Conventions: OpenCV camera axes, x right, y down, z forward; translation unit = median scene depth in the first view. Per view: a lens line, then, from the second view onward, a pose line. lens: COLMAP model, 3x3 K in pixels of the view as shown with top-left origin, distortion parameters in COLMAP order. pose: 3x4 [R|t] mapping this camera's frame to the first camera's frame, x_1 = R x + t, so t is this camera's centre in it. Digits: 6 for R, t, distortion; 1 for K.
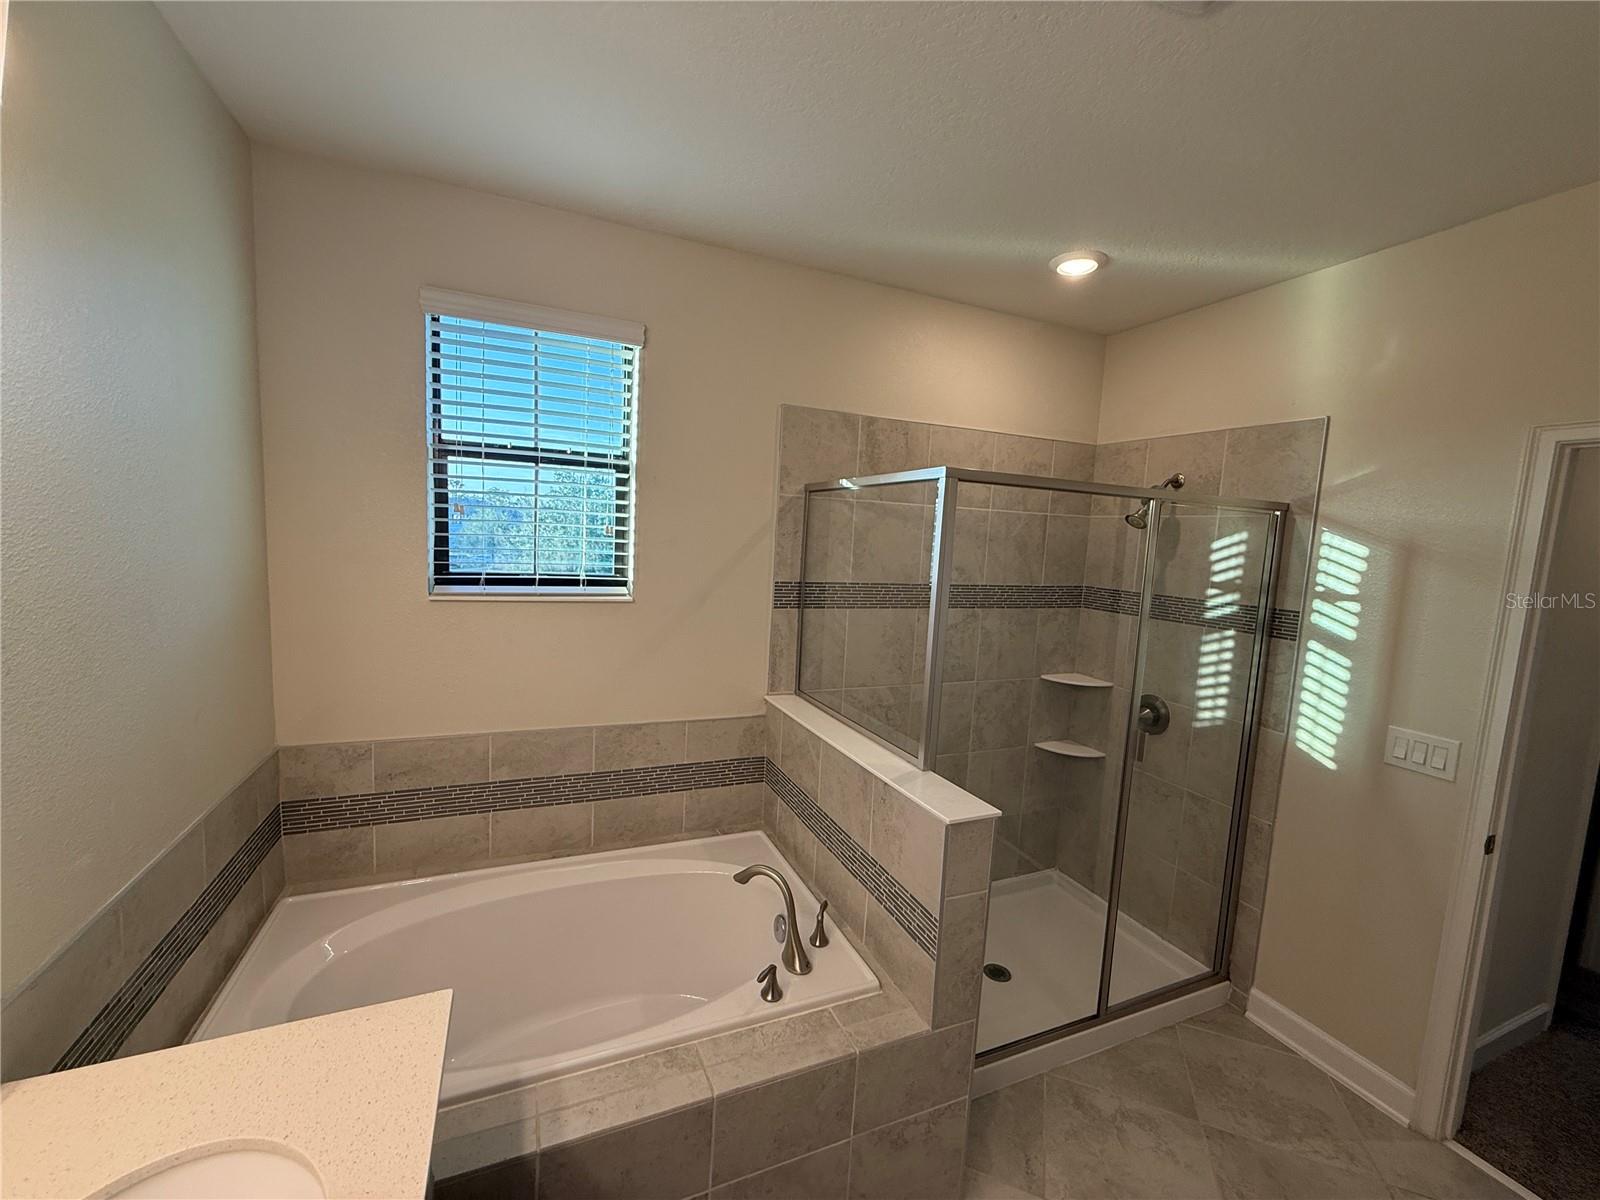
lens RADIAL K [[639.0, 0, 785.2], [0, 639.0, 599.5], [0, 0, 1]] dist [0.001158, -0.000109]
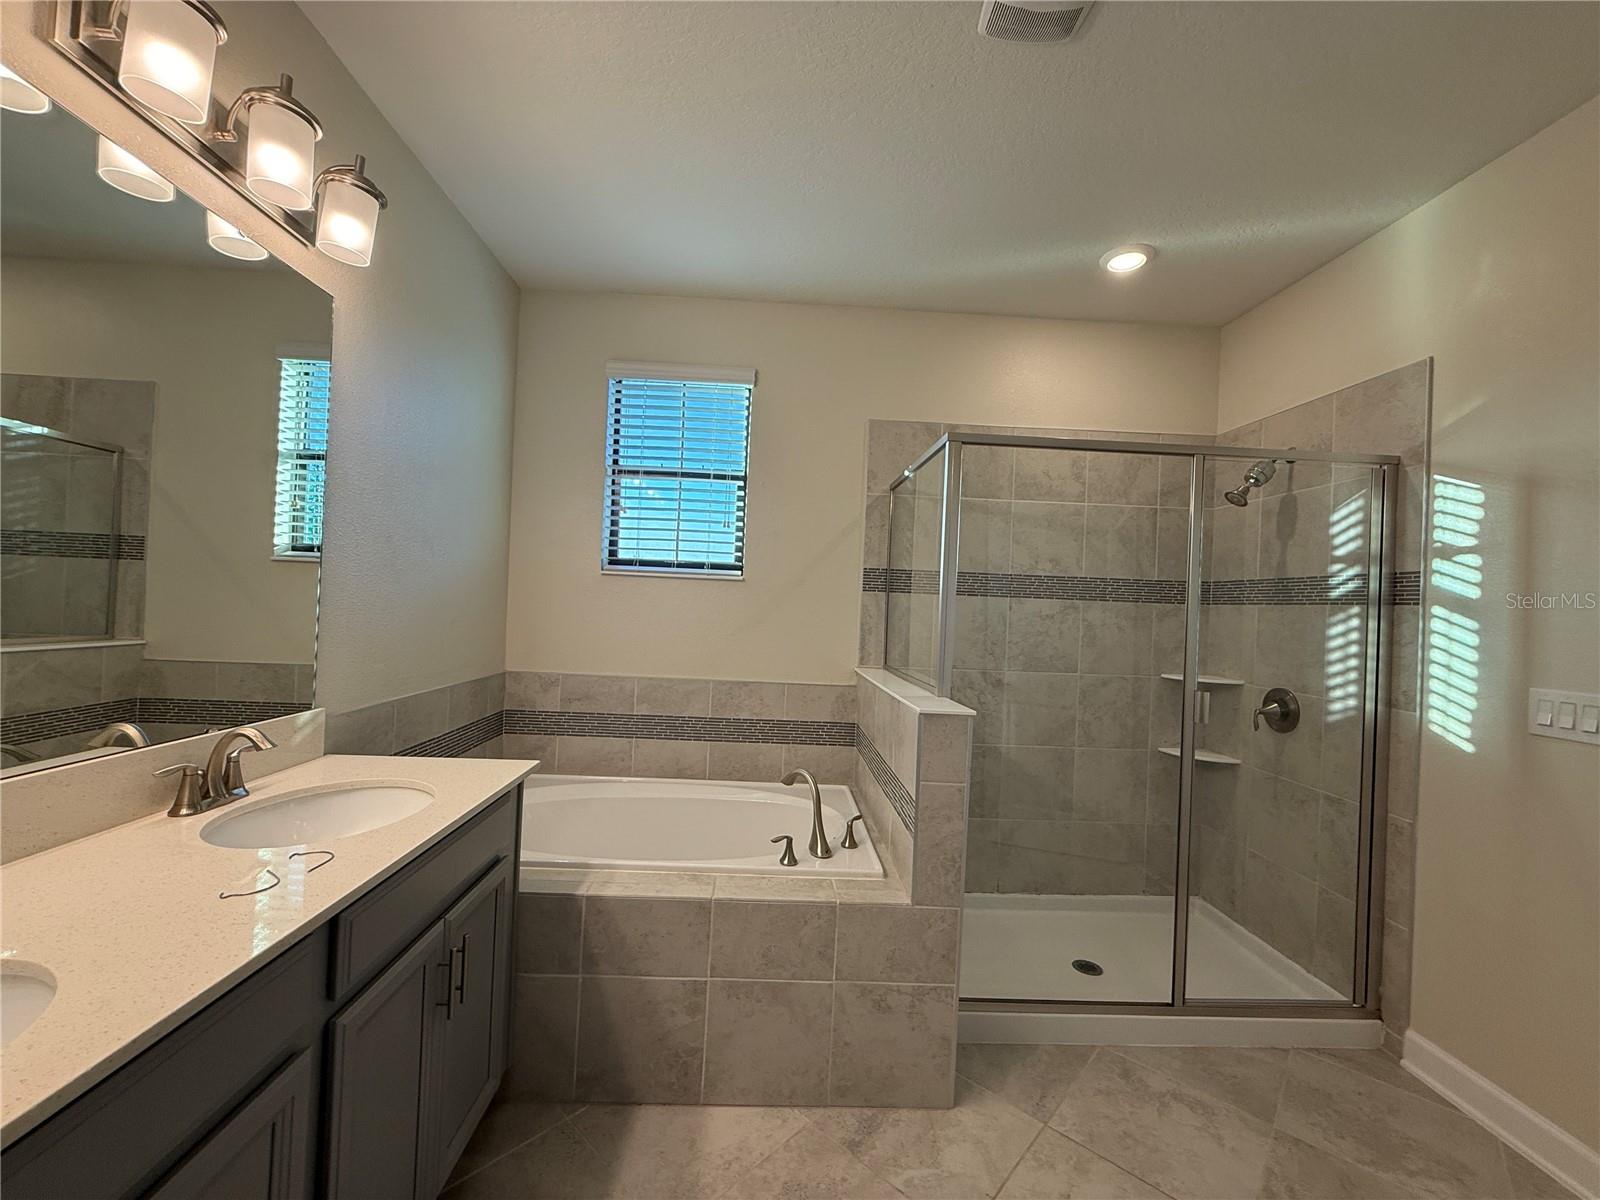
lens RADIAL K [[639.0, 0, 785.2], [0, 639.0, 599.5], [0, 0, 1]] dist [0.001158, -0.000109]
pose [[0.934173, -0.008951, -0.356708, 0.271594], [-0.032943, 0.993252, -0.111198, 0.166801], [0.355296, 0.115629, 0.927575, -0.127579]]
